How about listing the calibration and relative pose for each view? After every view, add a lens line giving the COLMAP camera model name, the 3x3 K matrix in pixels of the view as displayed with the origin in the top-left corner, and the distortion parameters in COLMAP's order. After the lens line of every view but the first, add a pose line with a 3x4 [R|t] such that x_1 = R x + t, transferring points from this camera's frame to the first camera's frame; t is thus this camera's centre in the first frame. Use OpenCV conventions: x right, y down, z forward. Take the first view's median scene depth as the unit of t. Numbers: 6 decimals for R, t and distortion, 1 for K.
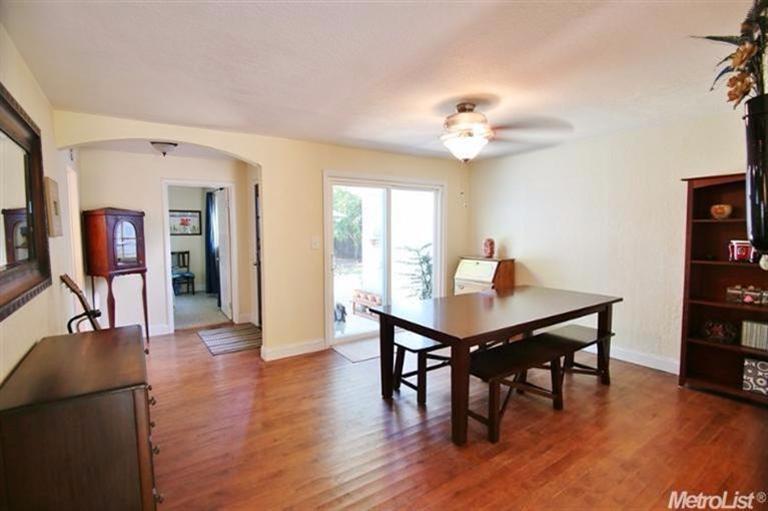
lens RADIAL K [[373.7, 0, 380.7], [0, 373.7, 251.5], [0, 0, 1]] dist [-0.005548, -0.001045]
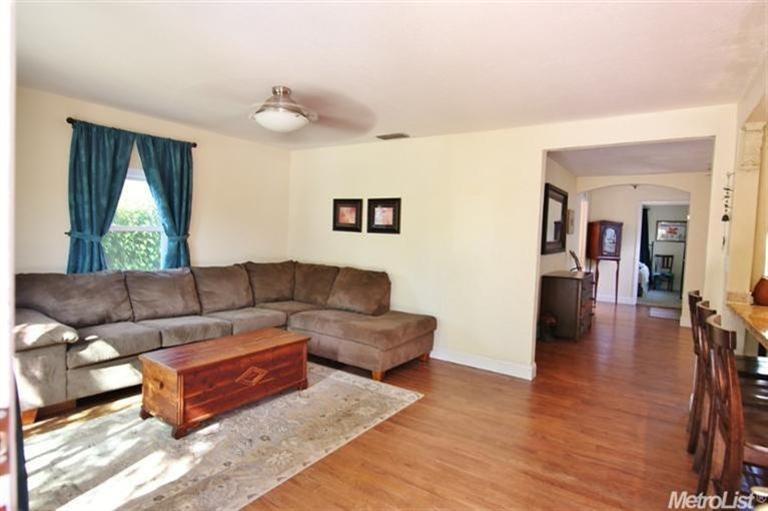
lens RADIAL K [[415.1, 0, 383.4], [0, 415.1, 253.7], [0, 0, 1]] dist [-0.013584, 0.001930]
pose [[0.370133, 0.071612, -0.926214, 0.655376], [-0.095302, 0.994691, 0.038822, 0.055808], [0.924077, 0.073901, 0.374993, -0.622469]]
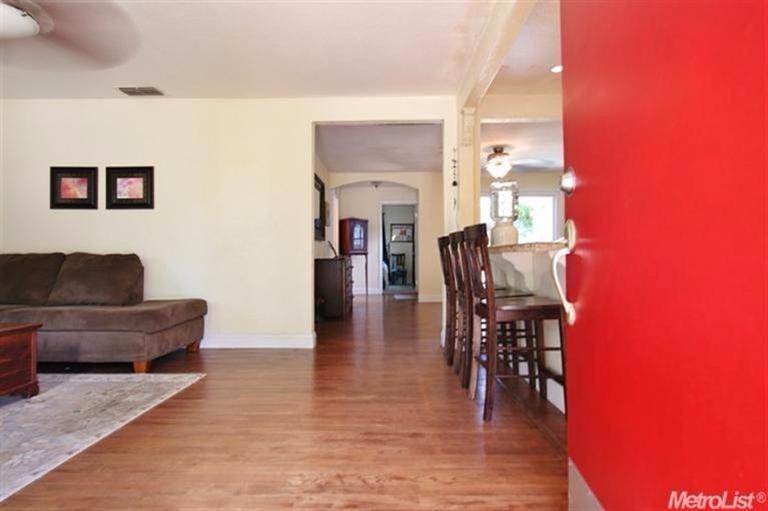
lens RADIAL K [[446.3, 0, 384.7], [0, 446.3, 255.5], [0, 0, 1]] dist [-0.004072, -0.000076]
pose [[0.822975, 0.003010, -0.568069, 0.642239], [-0.039853, 0.997828, -0.052448, 0.172320], [0.566677, 0.065803, 0.821308, -0.690227]]
